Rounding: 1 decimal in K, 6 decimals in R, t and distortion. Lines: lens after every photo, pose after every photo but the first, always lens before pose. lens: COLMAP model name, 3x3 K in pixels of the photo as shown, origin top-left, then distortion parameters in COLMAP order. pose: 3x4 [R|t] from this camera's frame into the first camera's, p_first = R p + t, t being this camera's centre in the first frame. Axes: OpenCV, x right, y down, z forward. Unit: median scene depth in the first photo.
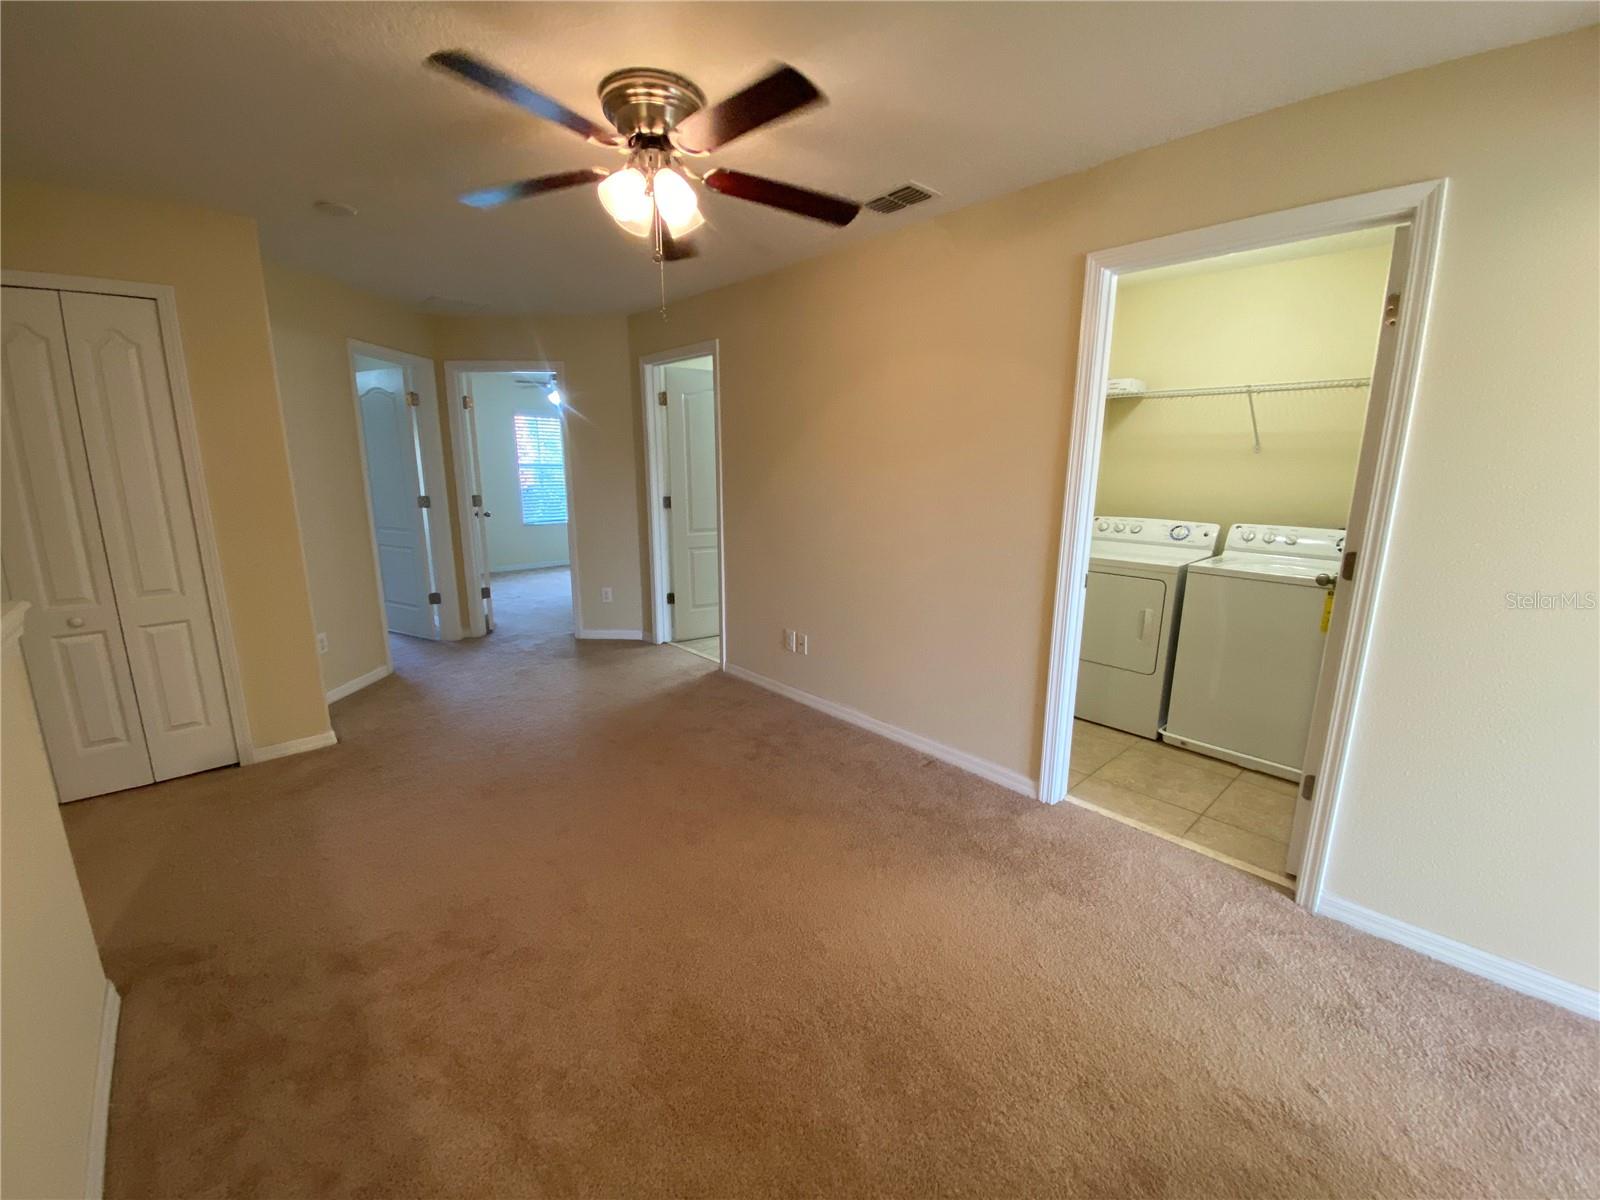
lens RADIAL K [[644.8, 0, 798.5], [0, 644.8, 592.6], [0, 0, 1]] dist [0.001644, -0.012808]
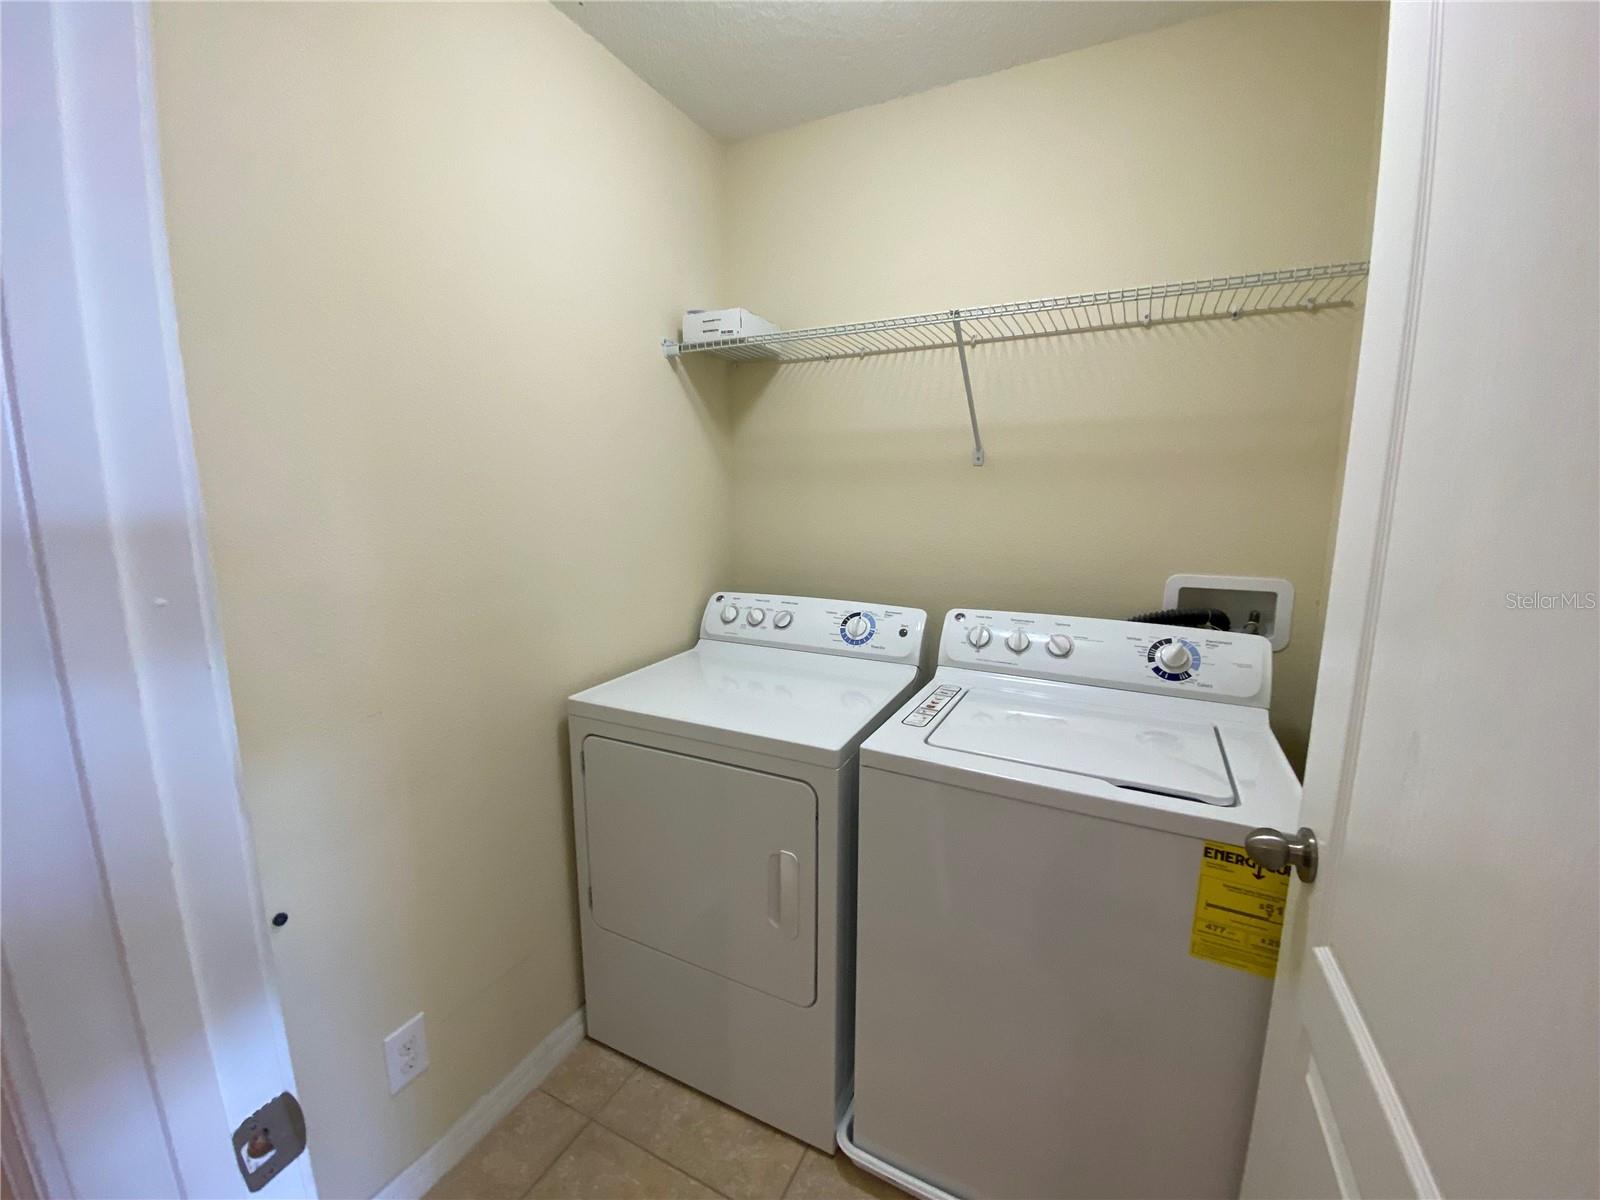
lens RADIAL K [[645.5, 0, 800.0], [0, 645.5, 600.0], [0, 0, 1]] dist [0.065305, -0.041554]
pose [[0.933915, -0.061741, 0.352123, 0.389330], [0.076297, 0.996703, -0.027597, -0.107025], [-0.349258, 0.052639, 0.935547, 0.568393]]
